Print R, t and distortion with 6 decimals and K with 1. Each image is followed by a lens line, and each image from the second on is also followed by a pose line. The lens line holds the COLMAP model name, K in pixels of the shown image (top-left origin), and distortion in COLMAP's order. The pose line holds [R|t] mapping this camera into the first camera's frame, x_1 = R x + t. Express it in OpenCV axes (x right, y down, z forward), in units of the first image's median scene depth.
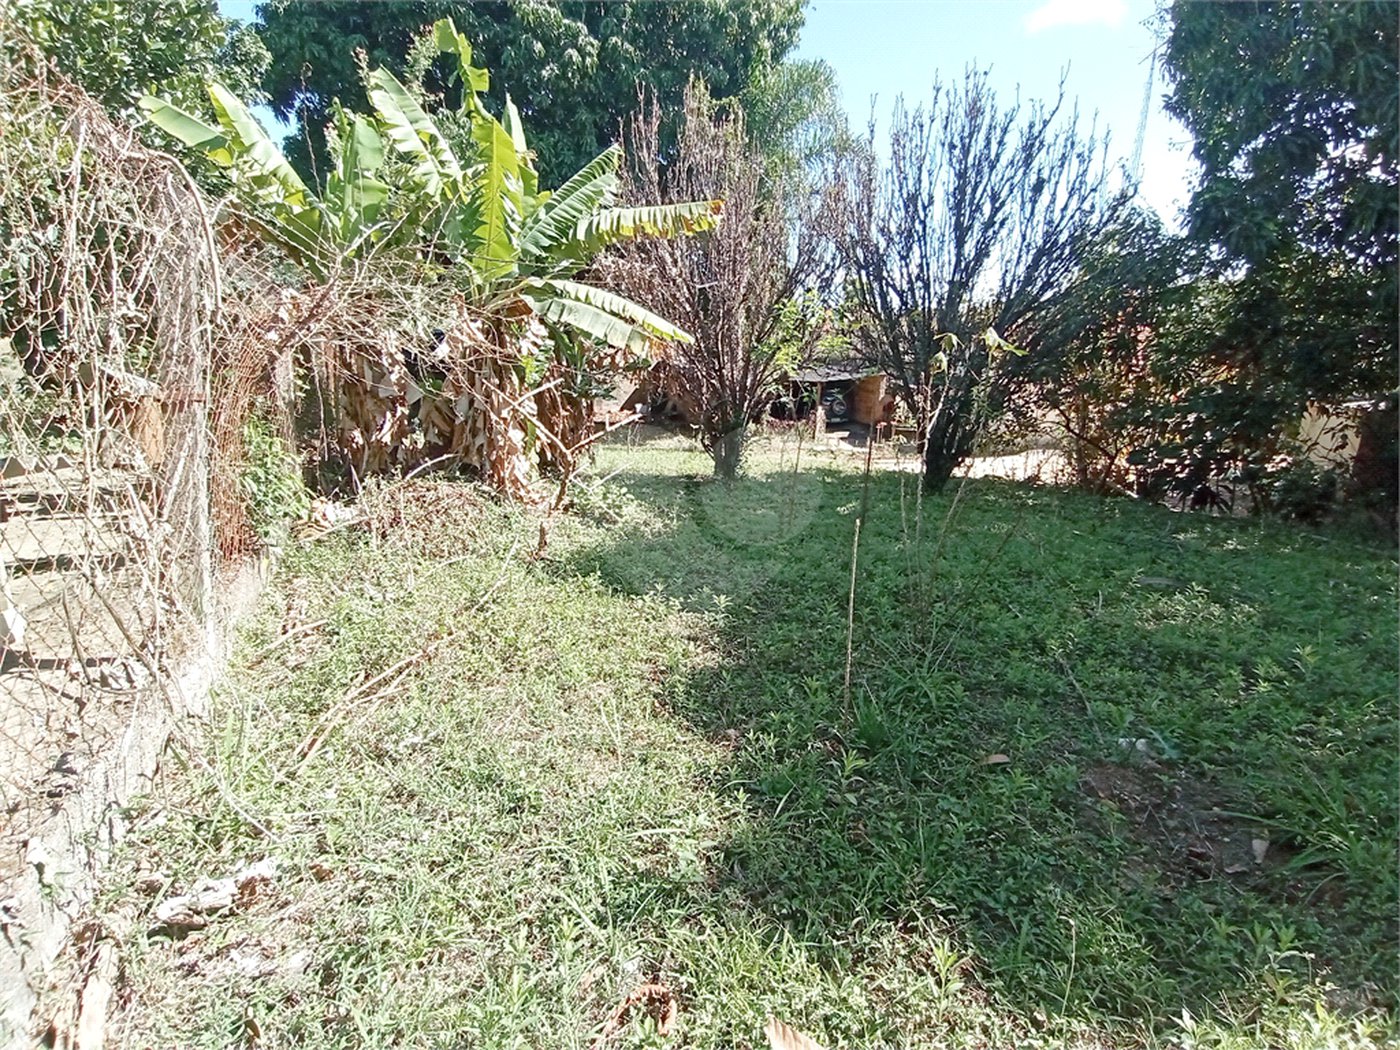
lens RADIAL K [[620.0, 0, 700.0], [0, 620.0, 525.0], [0, 0, 1]] dist [0.000020, -0.010986]
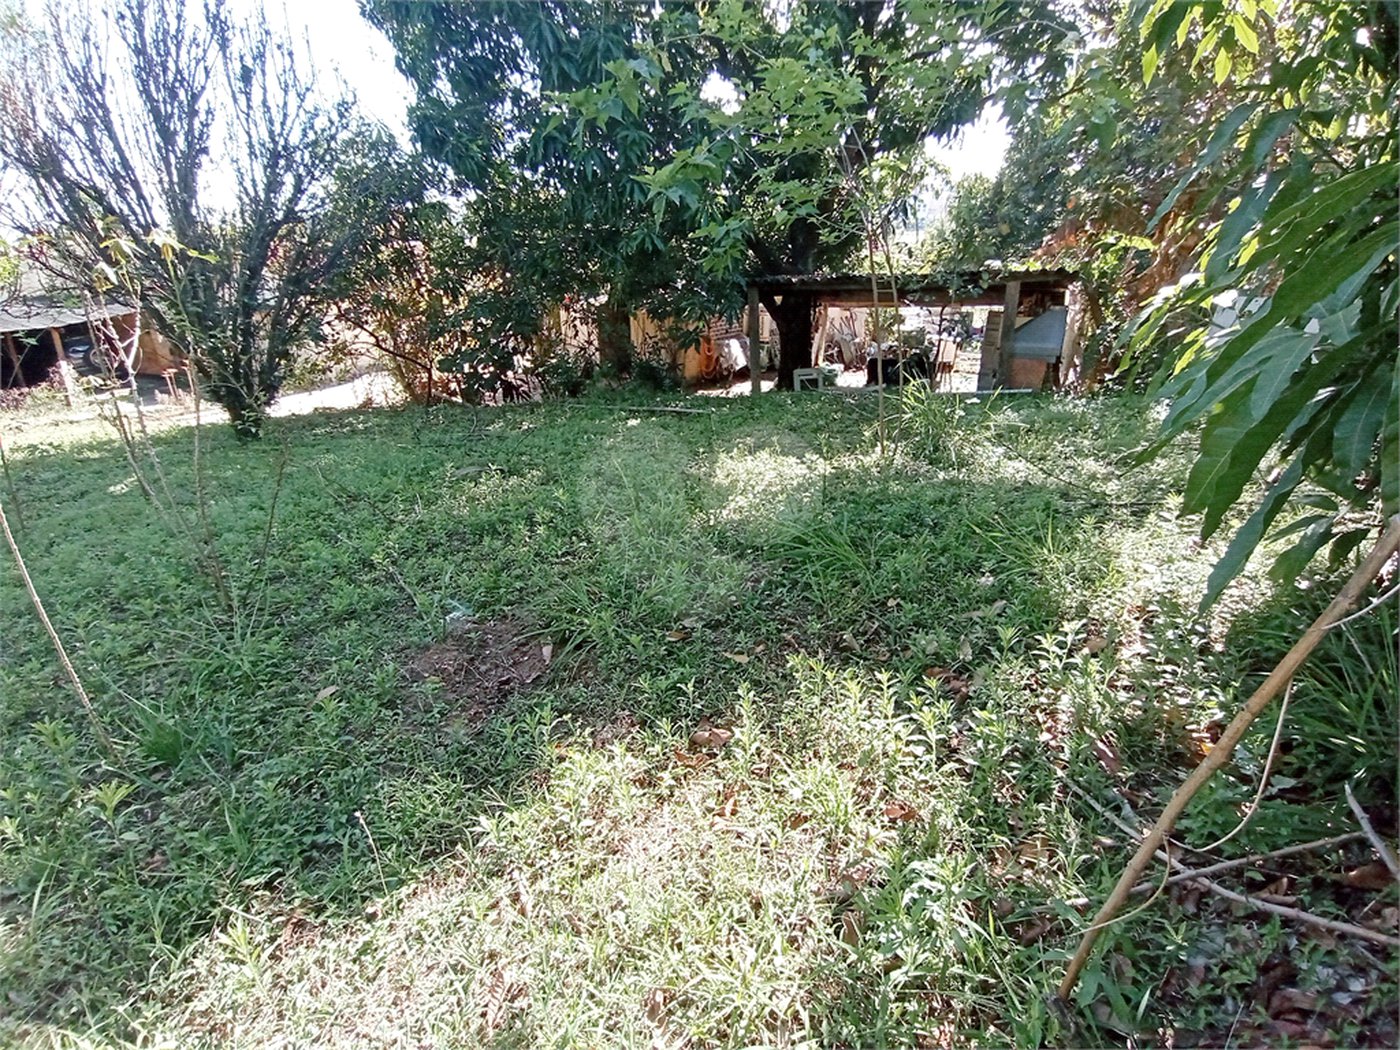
lens RADIAL K [[620.0, 0, 700.0], [0, 620.0, 525.0], [0, 0, 1]] dist [0.000020, -0.010986]
pose [[0.601863, -0.325147, 0.729411, 0.092117], [0.245618, 0.944457, 0.218339, 0.027429], [-0.759890, 0.047747, 0.648296, -0.032445]]
